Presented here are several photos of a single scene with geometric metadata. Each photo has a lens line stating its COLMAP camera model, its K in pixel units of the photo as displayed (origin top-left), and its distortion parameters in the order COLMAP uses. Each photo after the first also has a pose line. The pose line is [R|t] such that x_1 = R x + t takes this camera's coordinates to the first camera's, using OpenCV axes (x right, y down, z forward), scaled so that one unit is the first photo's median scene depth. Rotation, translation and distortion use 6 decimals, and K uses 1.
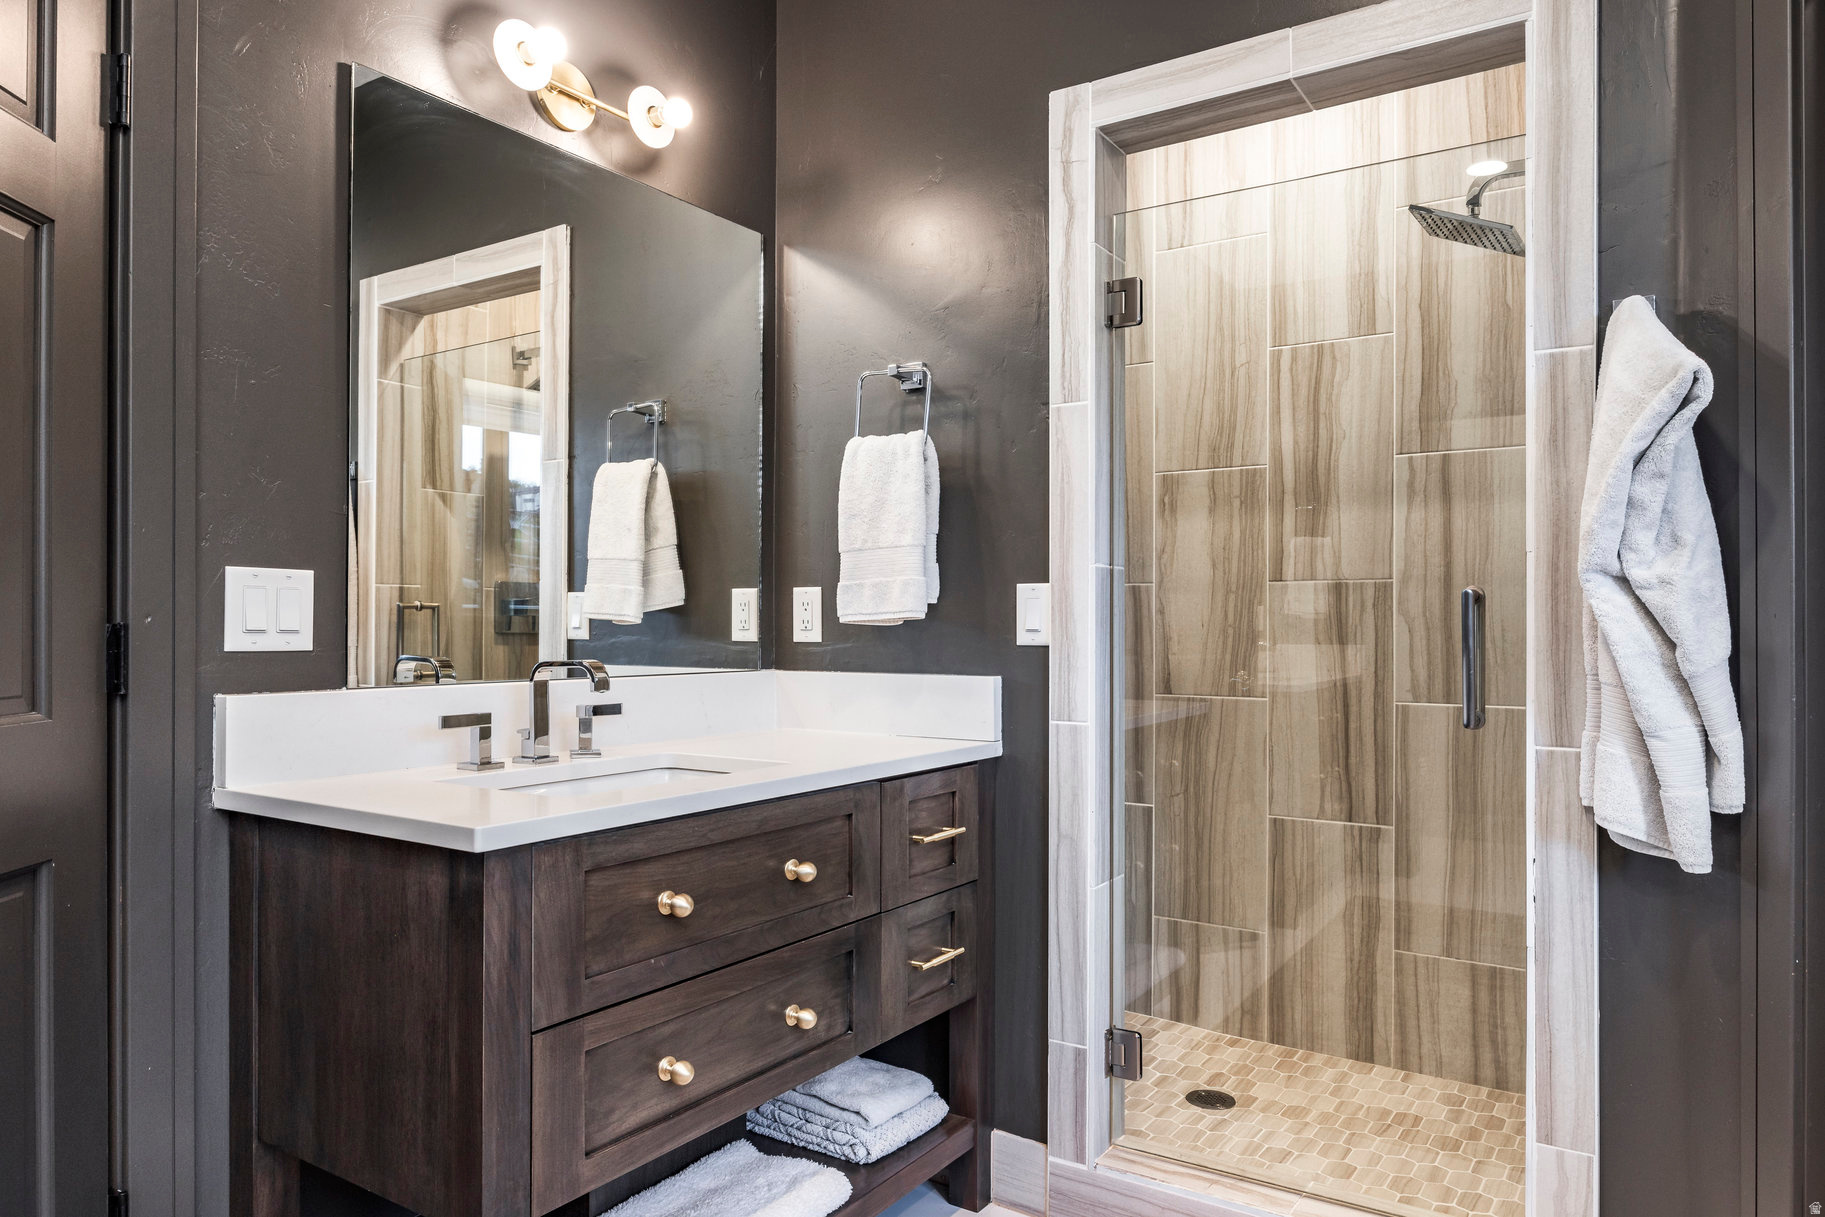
lens RADIAL K [[1156.8, 0, 909.6], [0, 1156.8, 615.5], [0, 0, 1]] dist [-0.003834, -0.005220]
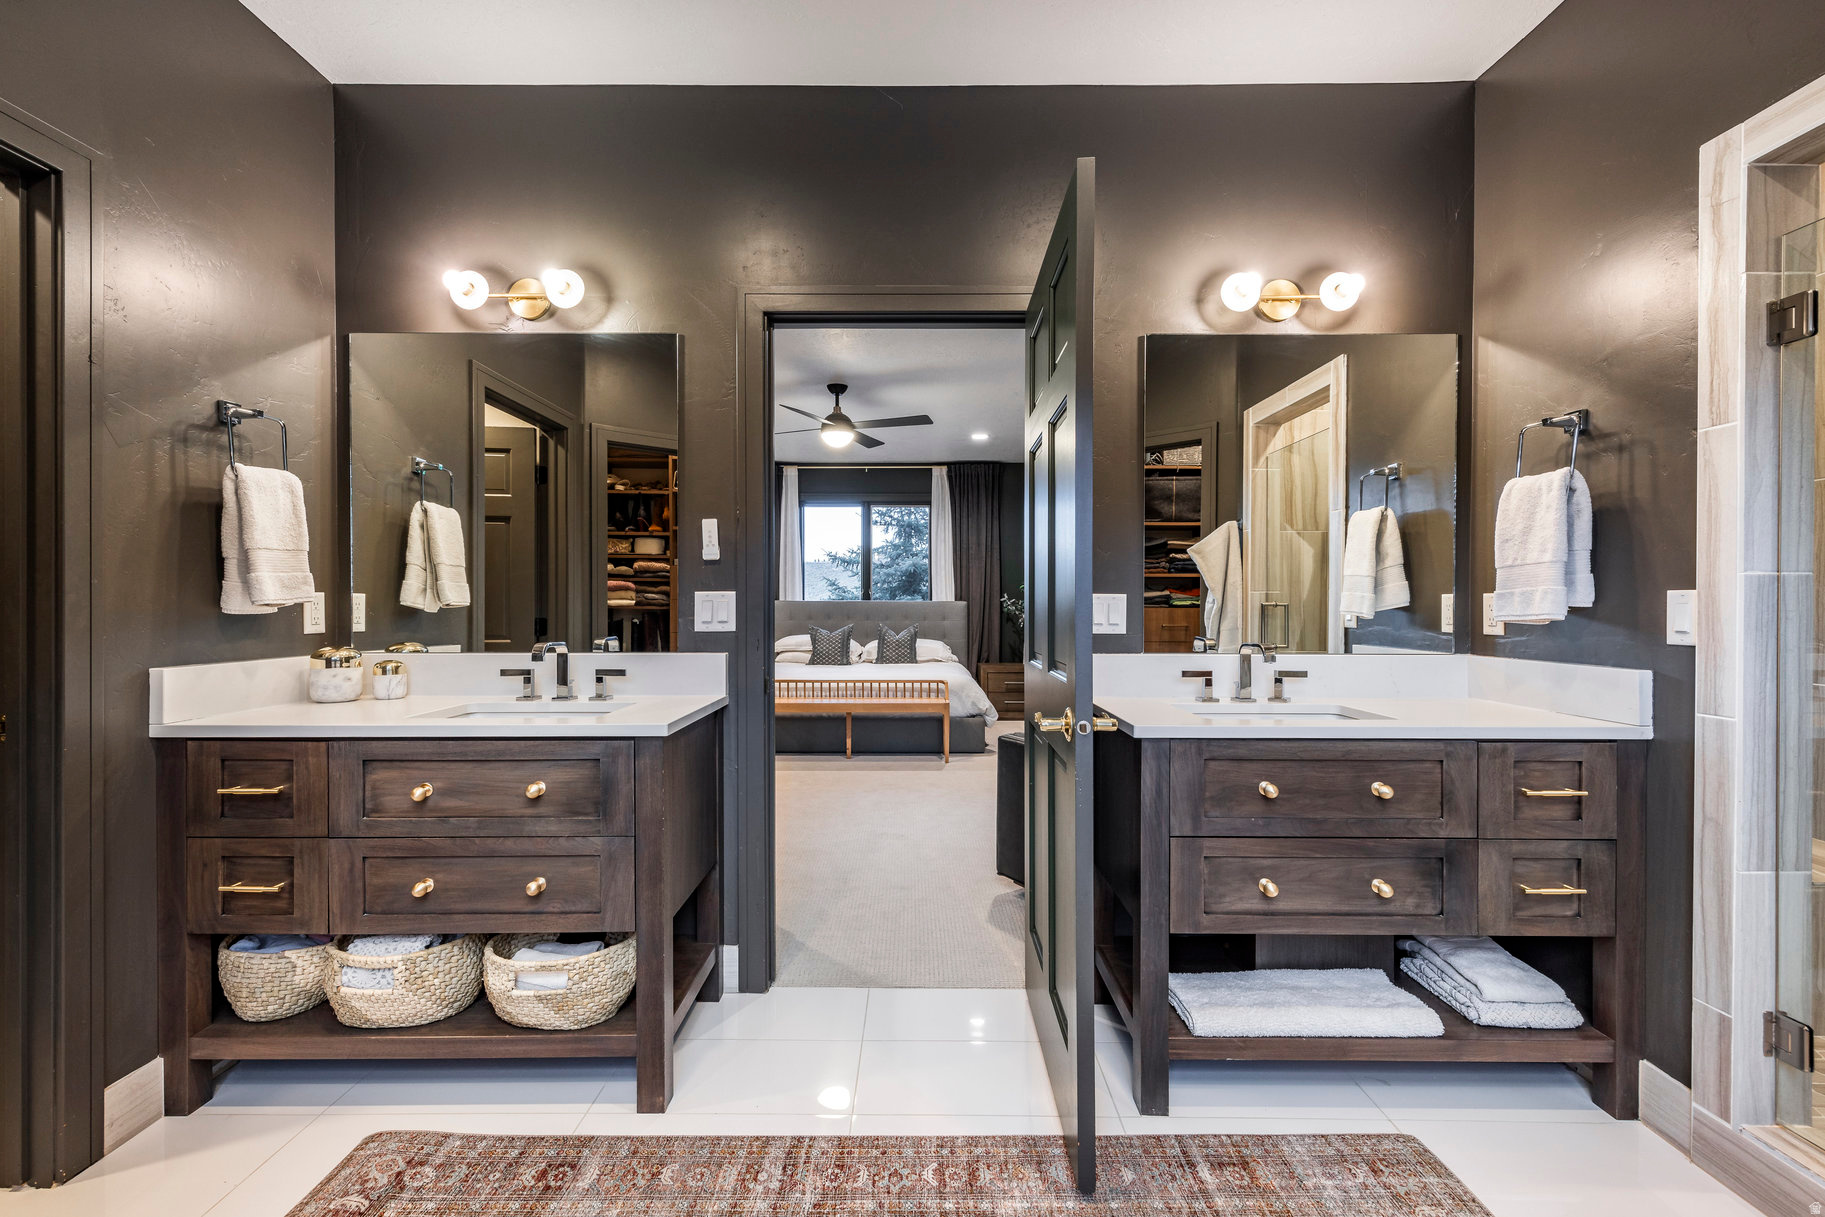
lens RADIAL K [[748.7, 0, 908.3], [0, 748.7, 606.3], [0, 0, 1]] dist [0.012072, 0.000325]
pose [[0.556448, -0.003043, -0.830877, 0.309447], [0.007551, 0.999971, 0.001394, -0.019182], [0.830848, -0.007050, 0.556455, -0.040461]]
